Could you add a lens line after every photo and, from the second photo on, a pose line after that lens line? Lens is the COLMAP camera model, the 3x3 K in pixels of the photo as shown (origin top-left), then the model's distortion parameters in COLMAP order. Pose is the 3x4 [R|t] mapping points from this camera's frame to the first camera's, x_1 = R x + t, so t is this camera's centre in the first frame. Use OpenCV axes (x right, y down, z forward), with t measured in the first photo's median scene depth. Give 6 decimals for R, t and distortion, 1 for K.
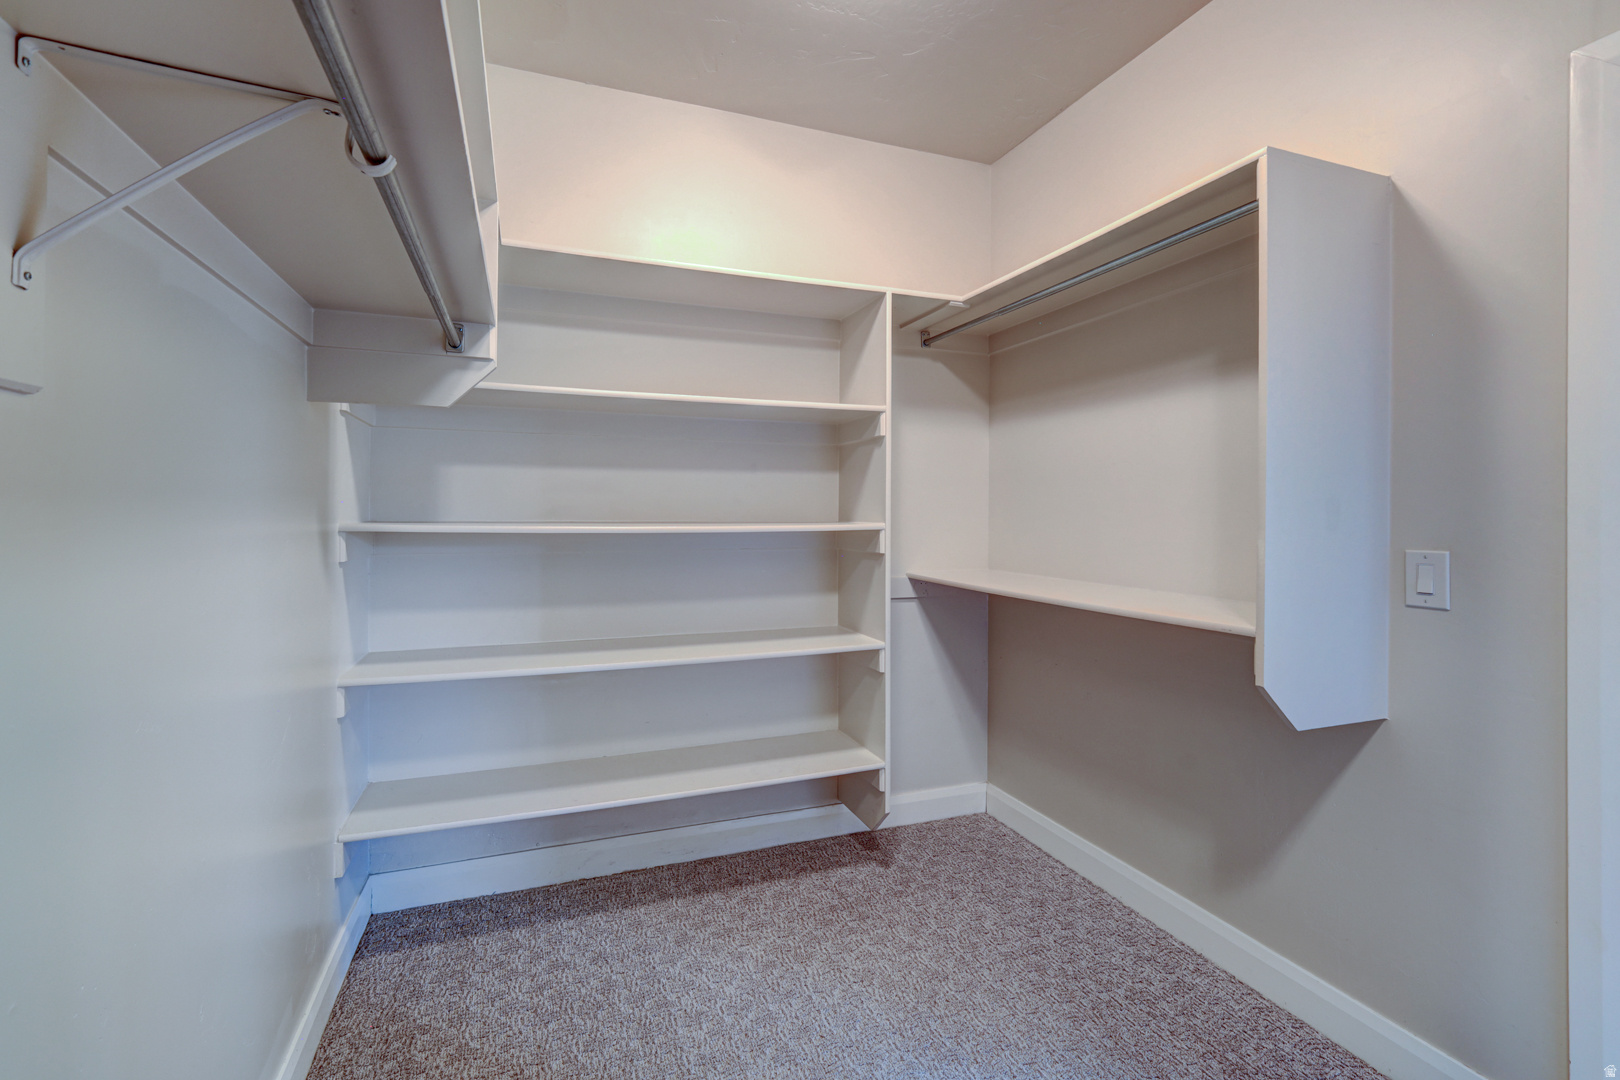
lens RADIAL K [[724.2, 0, 800.1], [0, 724.2, 509.3], [0, 0, 1]] dist [0.001750, -0.000408]
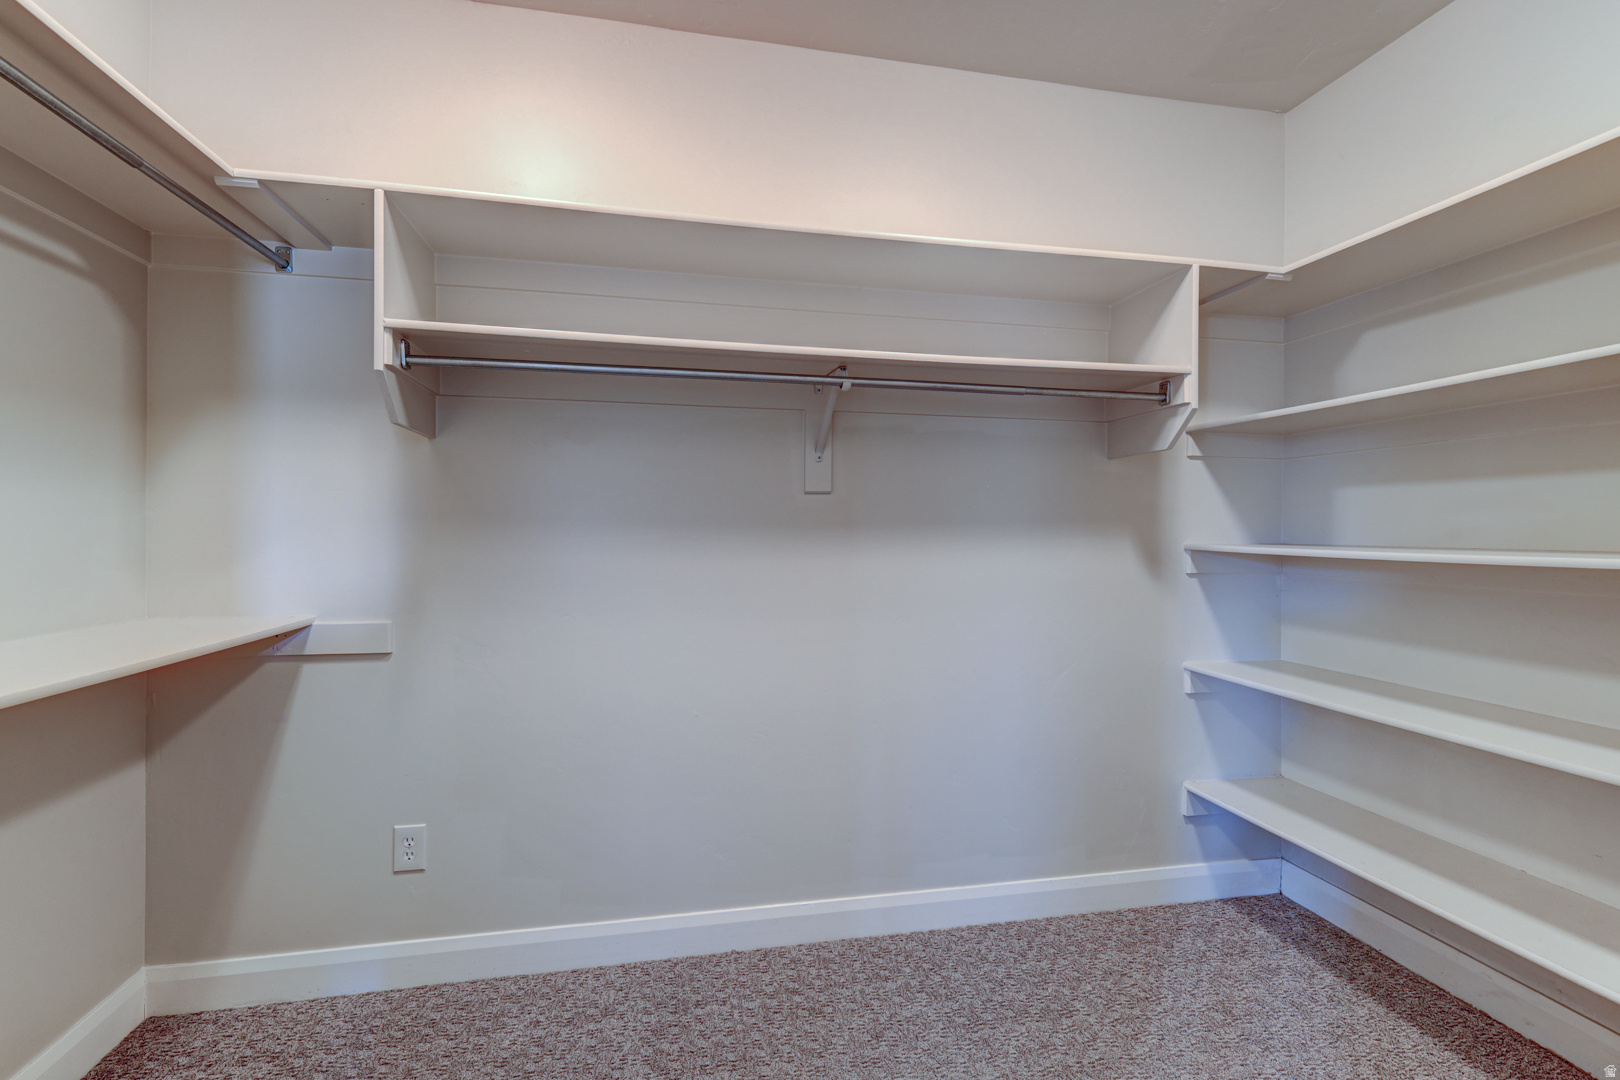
lens RADIAL K [[729.0, 0, 814.0], [0, 729.0, 532.9], [0, 0, 1]] dist [0.001723, 0.000156]
pose [[-0.153822, -0.000771, -0.988098, 0.713156], [-0.001578, 0.999999, -0.000535, 0.002458], [0.988097, 0.001477, -0.153823, 0.510395]]
